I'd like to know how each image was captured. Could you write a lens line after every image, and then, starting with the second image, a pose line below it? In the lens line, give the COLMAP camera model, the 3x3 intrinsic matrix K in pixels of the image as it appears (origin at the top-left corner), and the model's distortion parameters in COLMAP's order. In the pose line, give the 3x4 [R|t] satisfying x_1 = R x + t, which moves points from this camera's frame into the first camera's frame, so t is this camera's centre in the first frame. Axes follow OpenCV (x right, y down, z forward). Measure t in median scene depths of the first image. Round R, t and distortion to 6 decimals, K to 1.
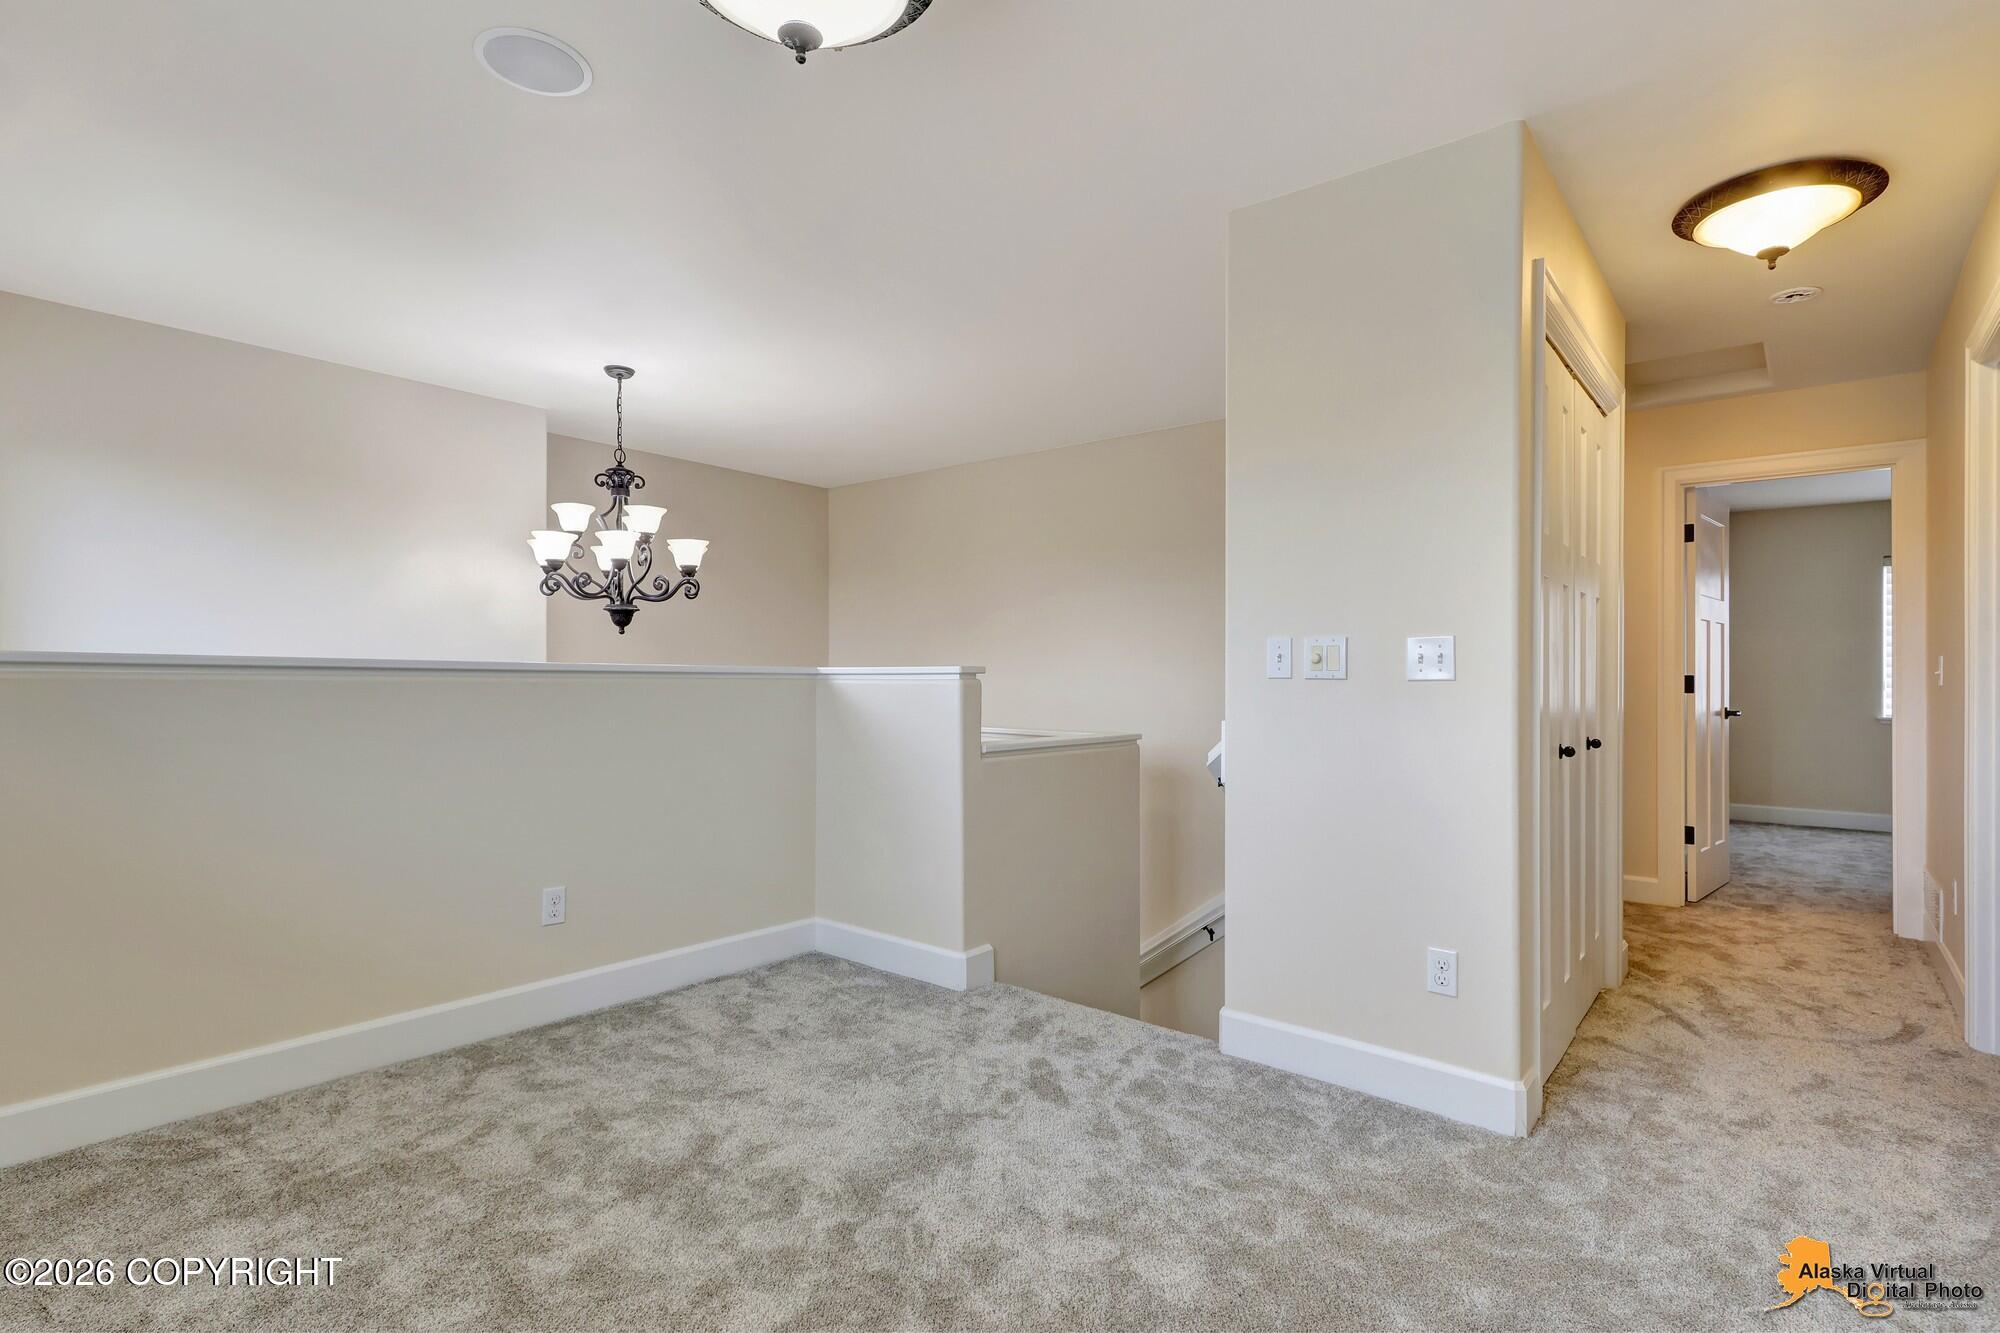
lens RADIAL K [[946.7, 0, 1000.0], [0, 946.7, 666.5], [0, 0, 1]] dist [0.000296, -0.000056]
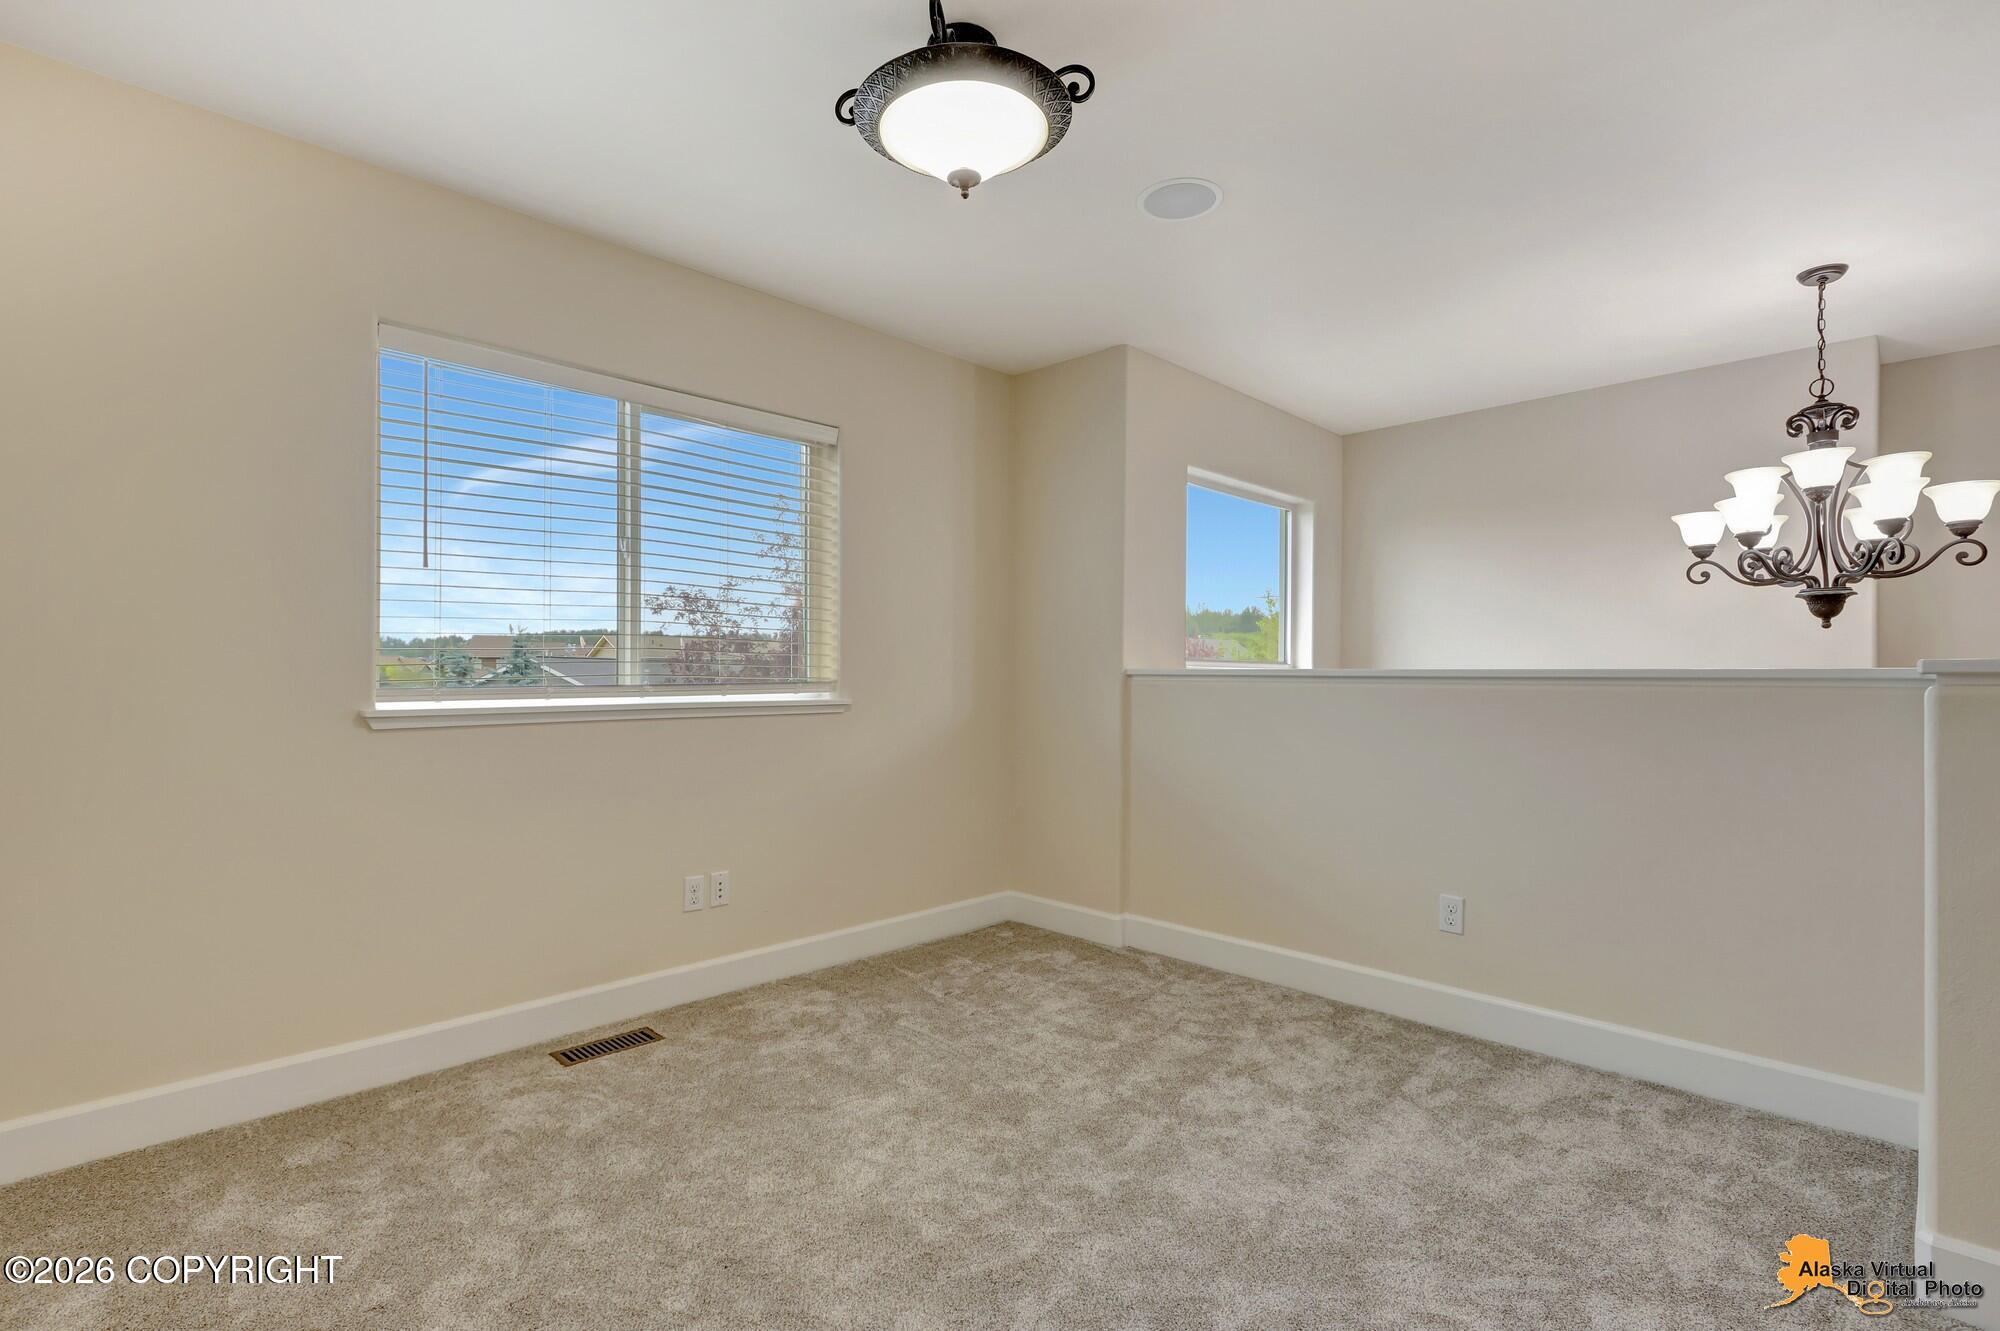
lens RADIAL K [[974.4, 0, 1000.0], [0, 974.4, 665.5], [0, 0, 1]] dist [-0.001536, -0.000855]
pose [[-0.081258, -0.007542, -0.996665, 0.507516], [0.005211, 0.999954, -0.007992, -0.003215], [0.996679, -0.005843, -0.081215, 0.523120]]
